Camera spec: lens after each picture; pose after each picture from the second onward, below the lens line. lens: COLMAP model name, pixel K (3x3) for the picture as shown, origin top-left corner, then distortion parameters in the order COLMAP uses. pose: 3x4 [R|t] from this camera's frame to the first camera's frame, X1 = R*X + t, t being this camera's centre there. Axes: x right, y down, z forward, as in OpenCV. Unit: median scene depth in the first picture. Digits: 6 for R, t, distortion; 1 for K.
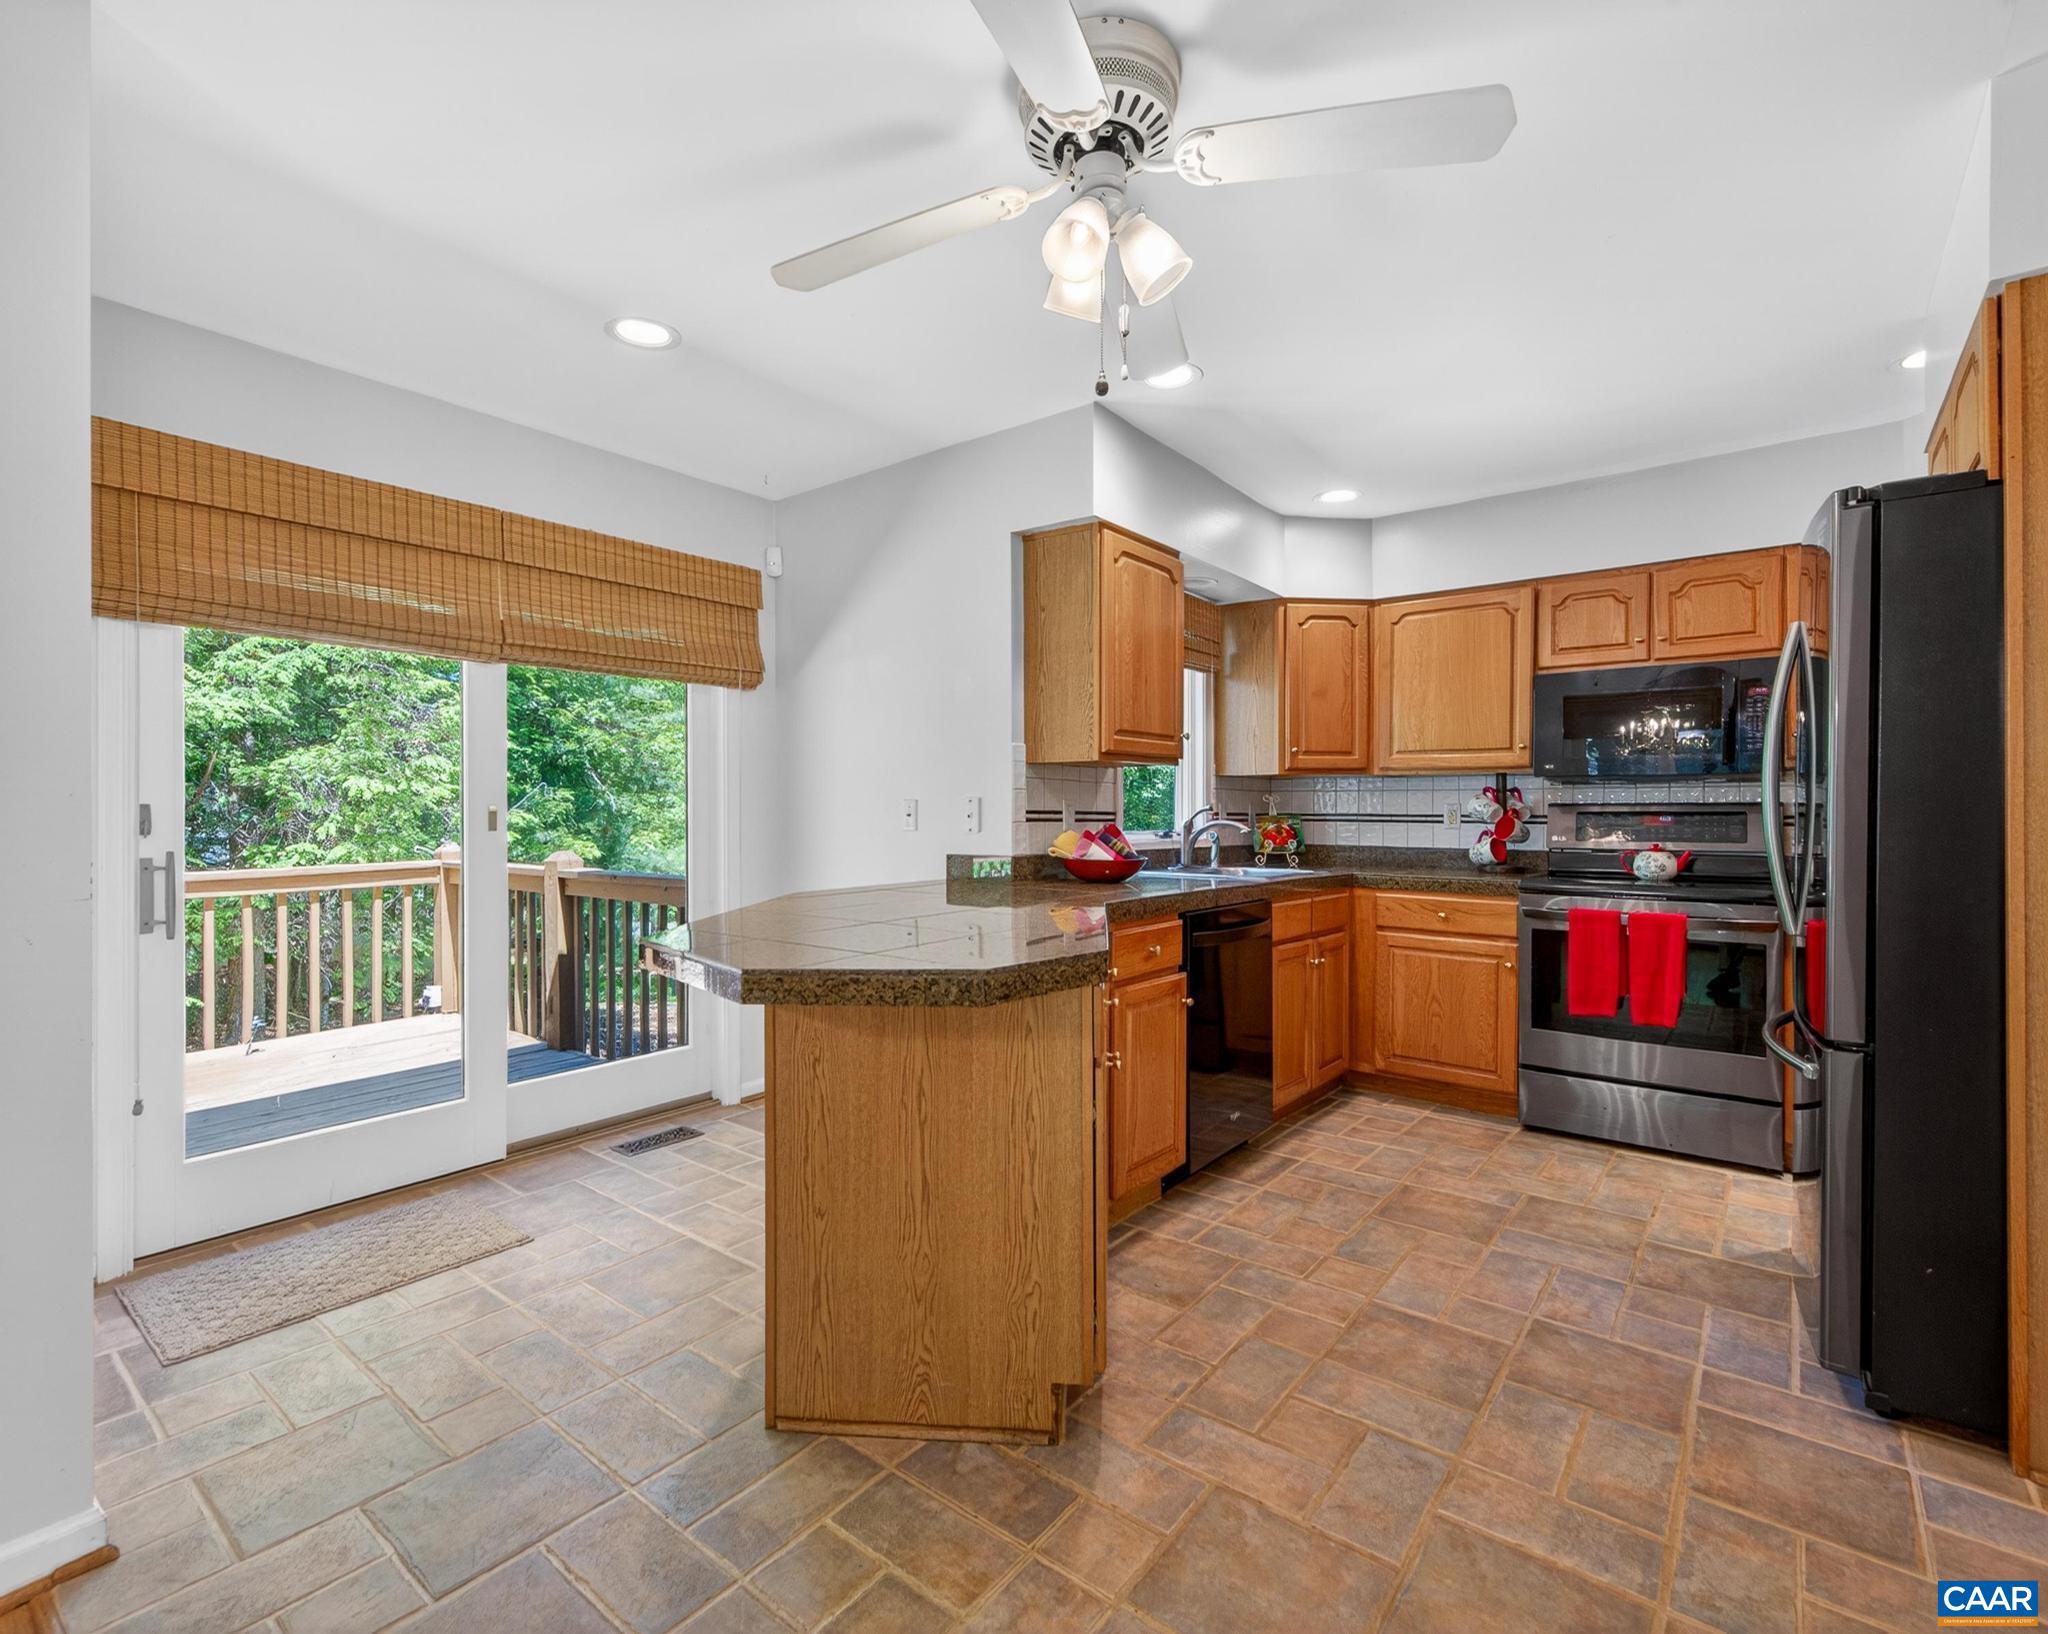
lens RADIAL K [[963.9, 0, 1016.7], [0, 963.9, 815.3], [0, 0, 1]] dist [0.006717, -0.000485]
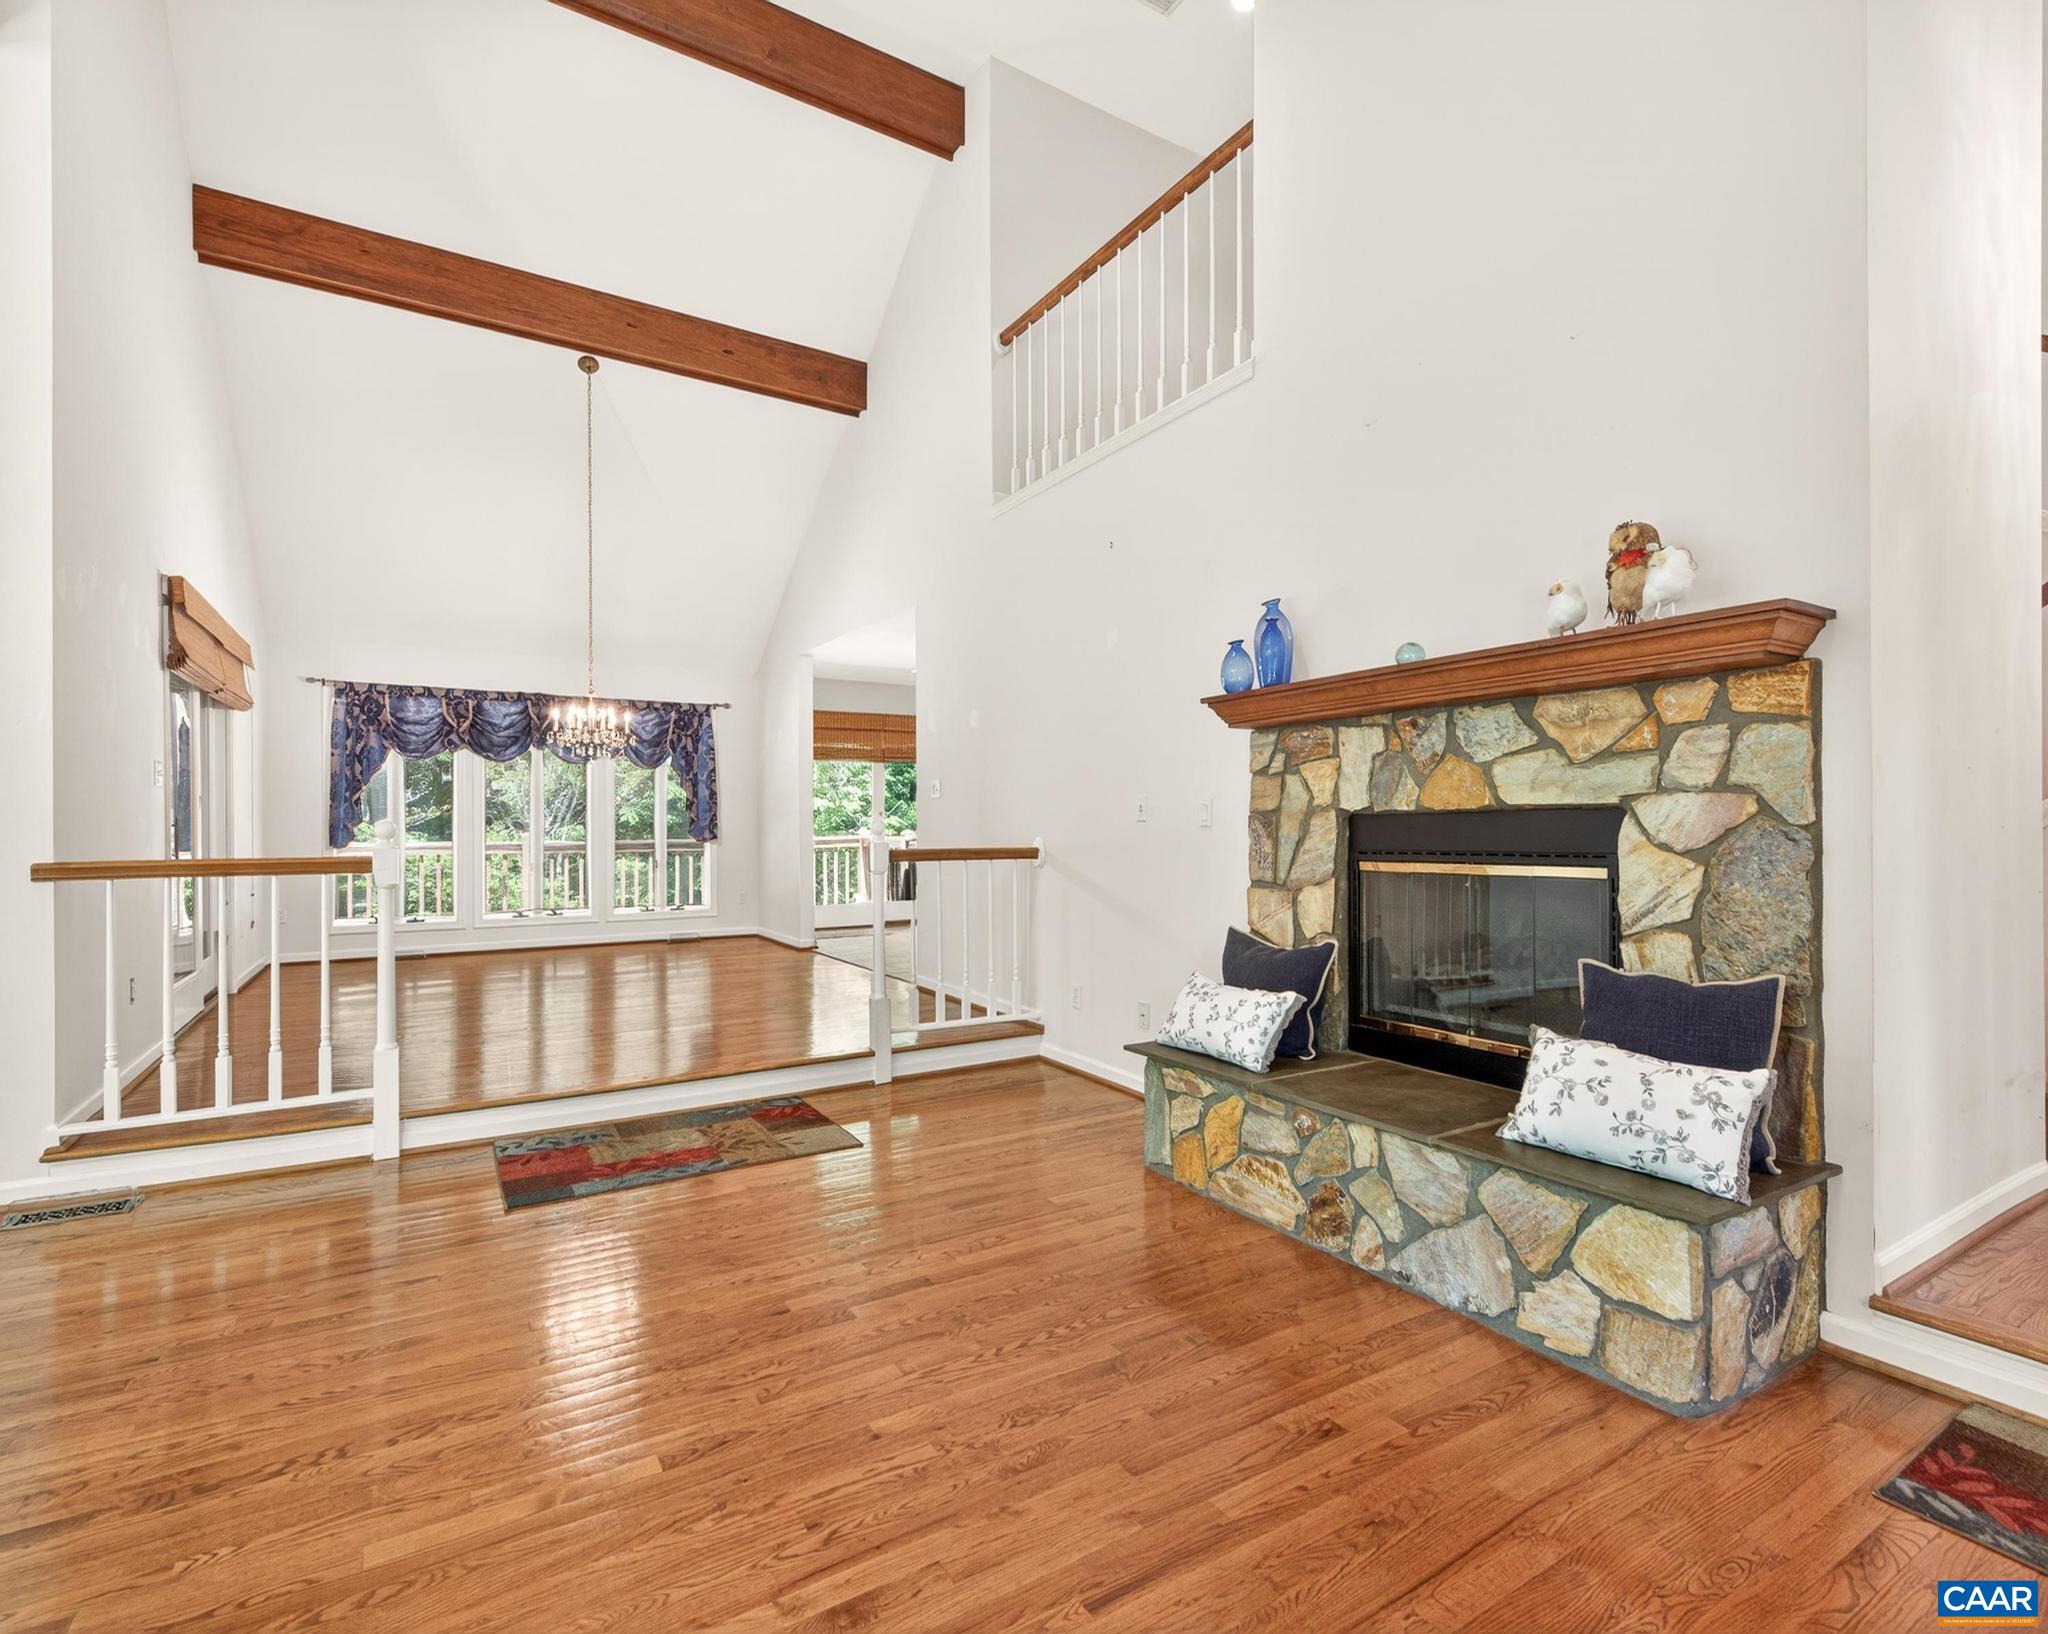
lens RADIAL K [[985.0, 0, 1014.1], [0, 985.0, 824.4], [0, 0, 1]] dist [0.022041, -0.013077]
pose [[0.936654, -0.002965, -0.350243, 0.949168], [0.001736, 0.999991, -0.003824, 0.051673], [0.350251, 0.002974, 0.936651, -1.781691]]
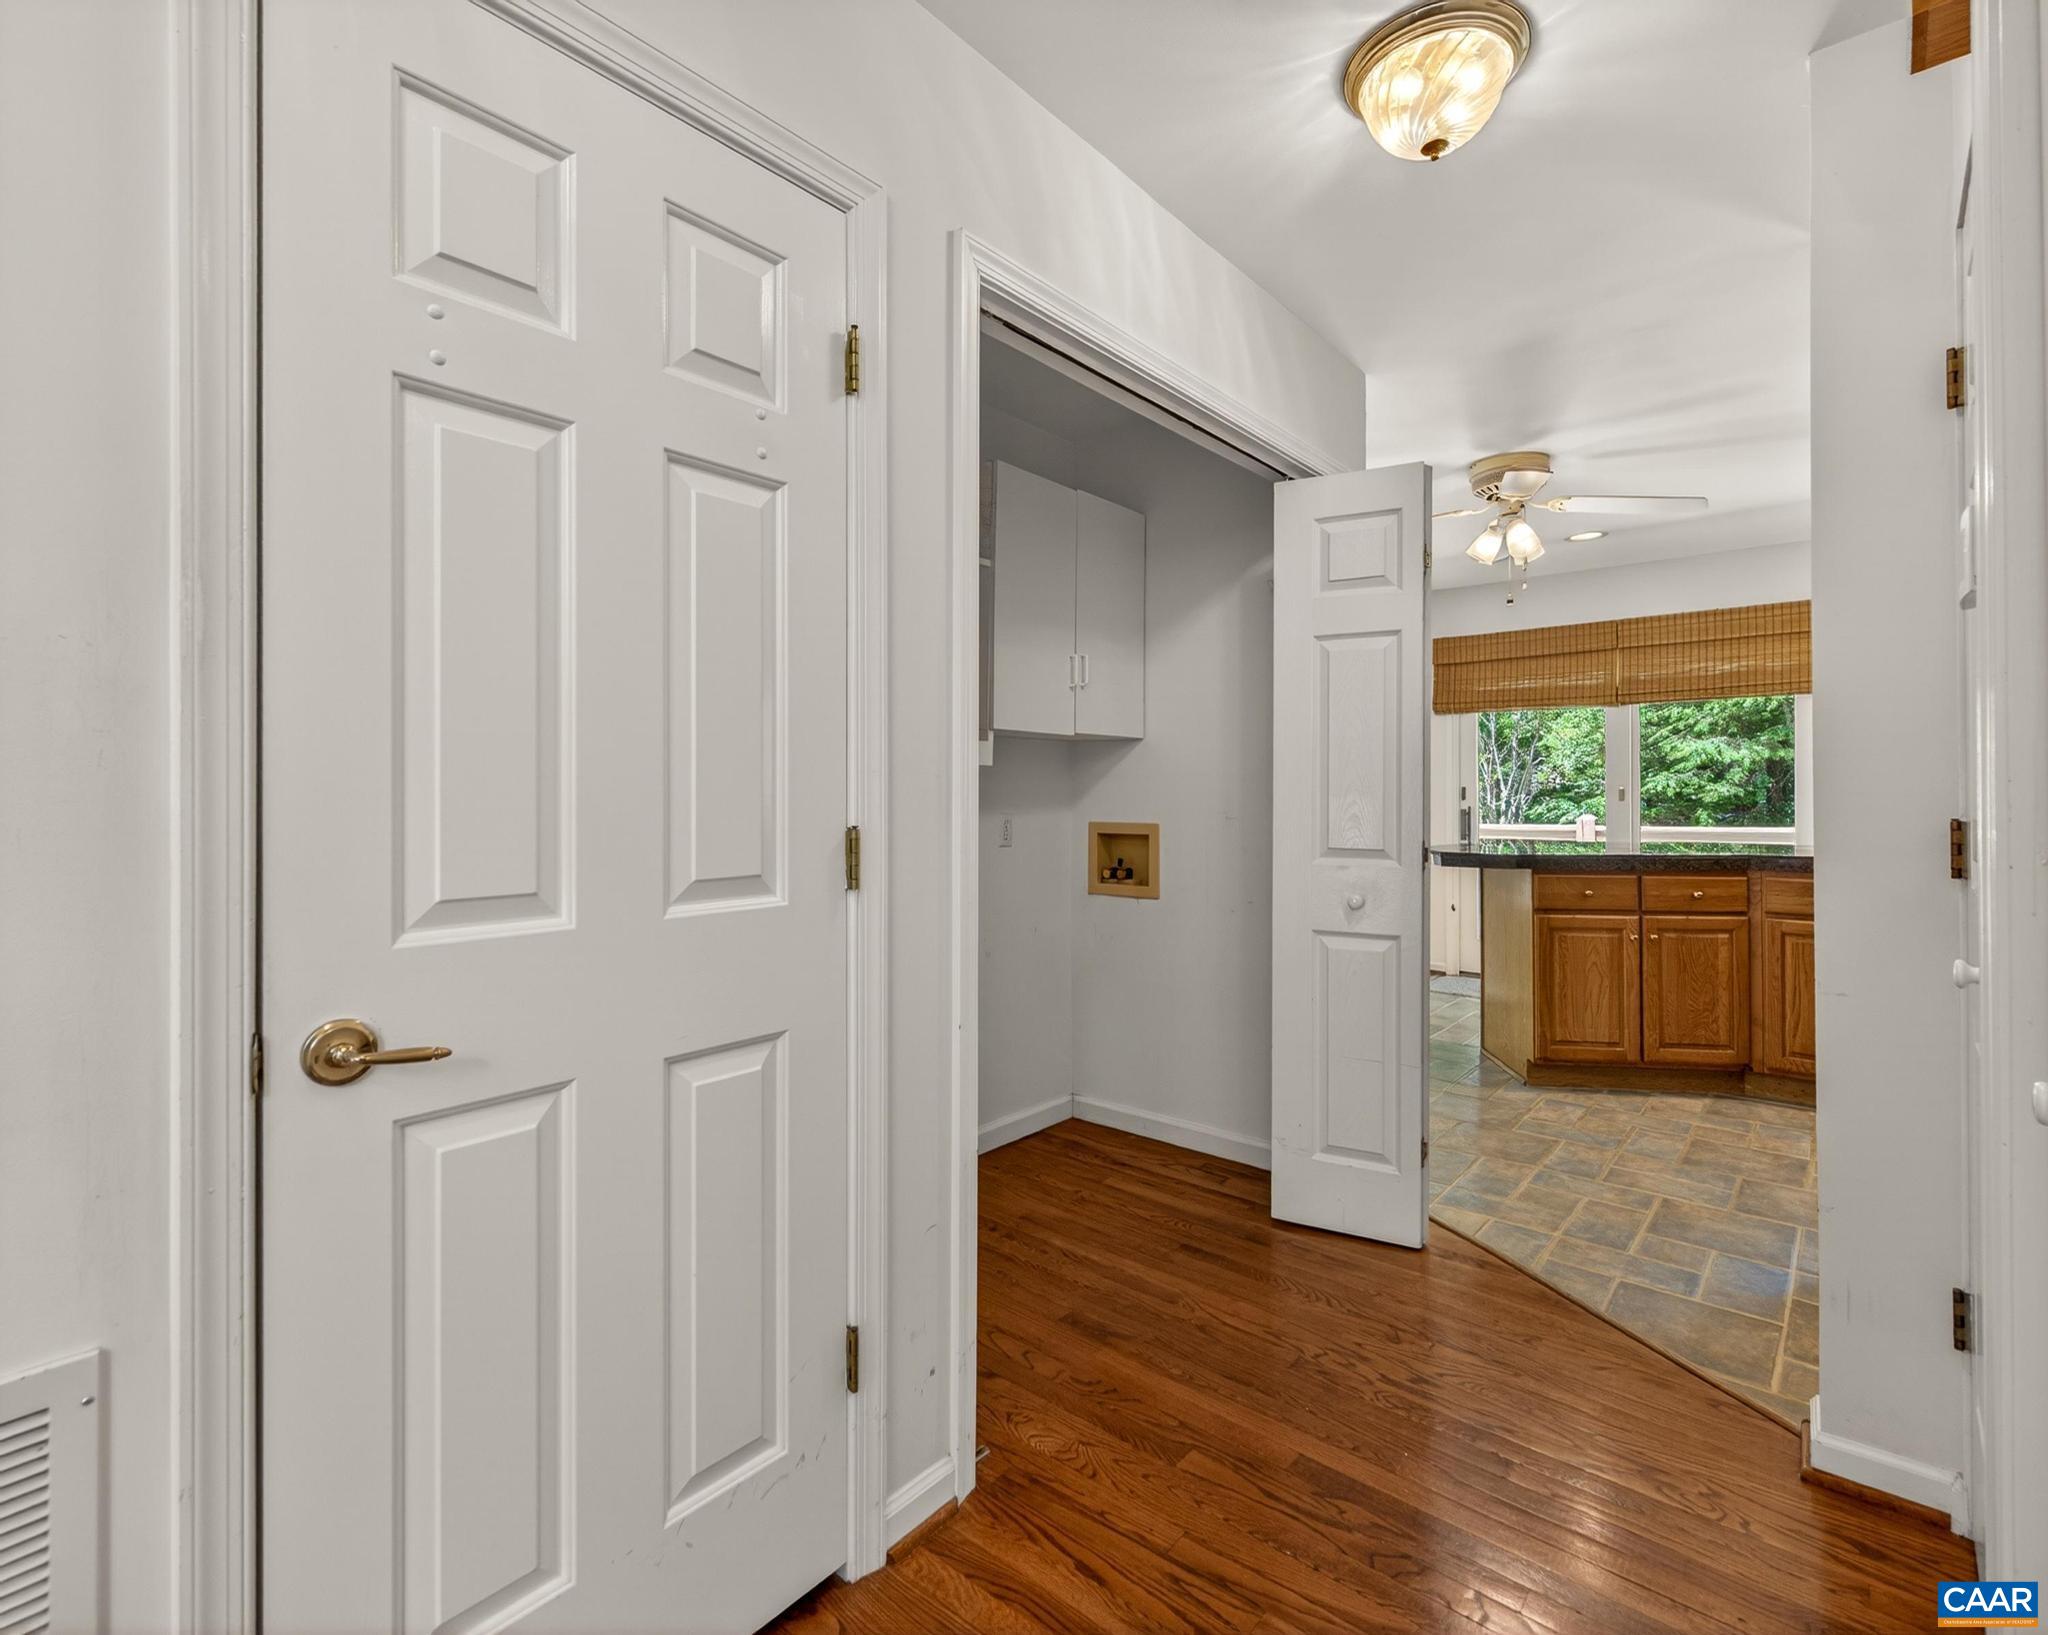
lens RADIAL K [[963.9, 0, 1016.7], [0, 963.9, 815.8], [0, 0, 1]] dist [0.006717, -0.000485]
pose [[-0.045109, 0.023992, -0.998694, 1.317208], [0.000096, 0.999712, 0.024012, 0.003583], [0.998982, 0.000988, -0.045099, -0.013886]]
